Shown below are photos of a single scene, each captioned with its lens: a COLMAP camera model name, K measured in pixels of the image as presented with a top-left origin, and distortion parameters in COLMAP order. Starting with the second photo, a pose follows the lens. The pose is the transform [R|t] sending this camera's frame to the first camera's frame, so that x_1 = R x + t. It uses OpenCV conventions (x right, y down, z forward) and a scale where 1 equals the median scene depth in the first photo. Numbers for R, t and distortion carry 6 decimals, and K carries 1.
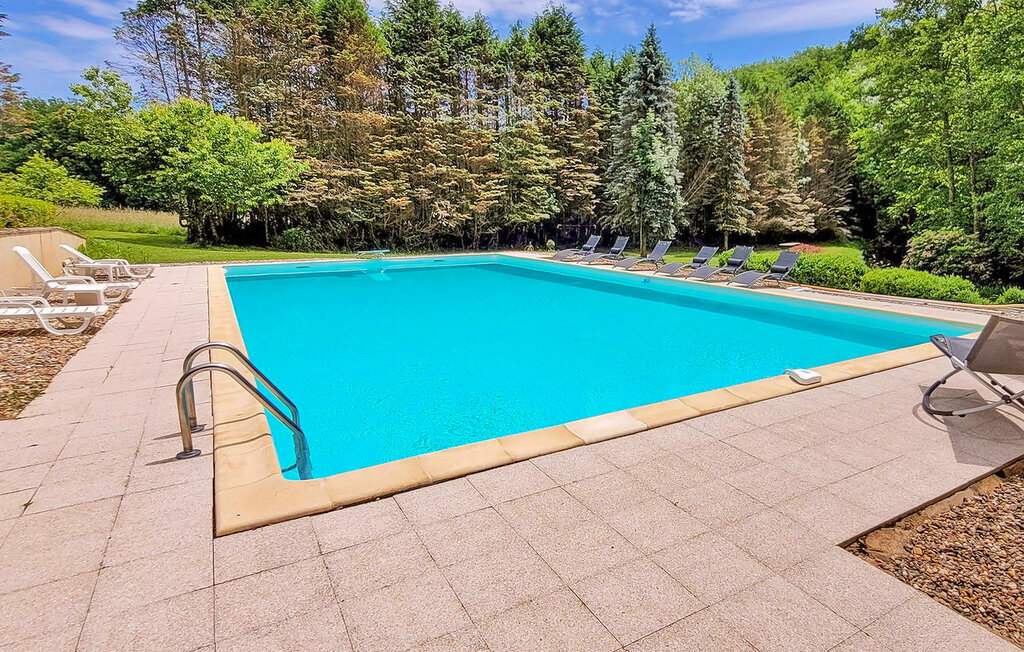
lens RADIAL K [[568.2, 0, 511.5], [0, 568.2, 325.8], [0, 0, 1]] dist [-0.006623, 0.006840]
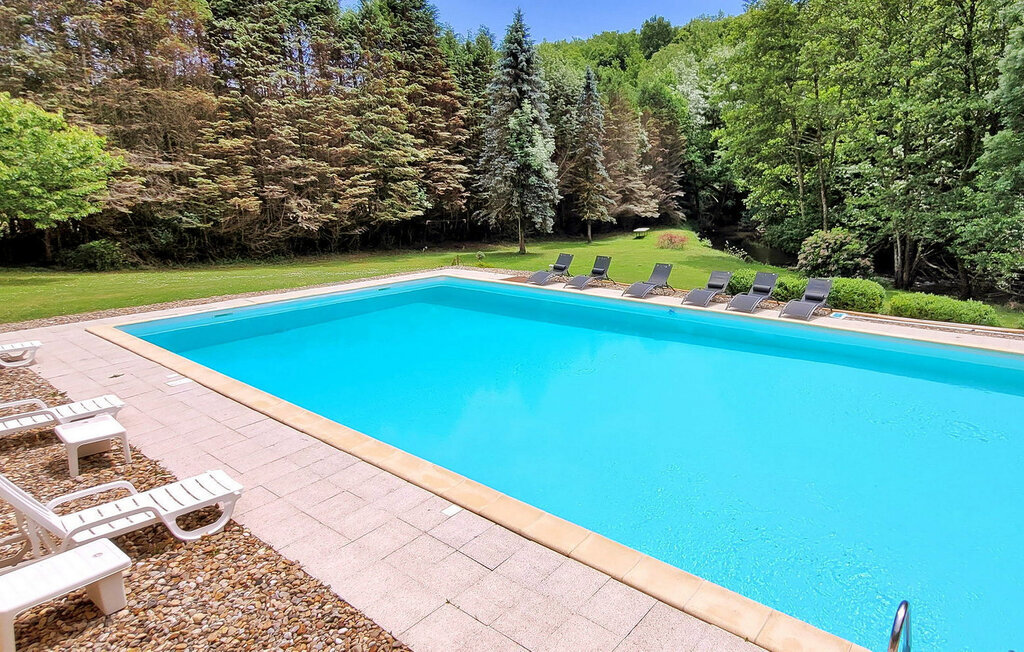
lens RADIAL K [[590.6, 0, 511.6], [0, 590.6, 327.3], [0, 0, 1]] dist [0.000754, -0.002457]
pose [[0.929070, -0.104024, 0.354975, -0.160415], [0.088156, 0.994259, 0.060635, -0.055867], [-0.359244, -0.025041, 0.932907, 0.057467]]
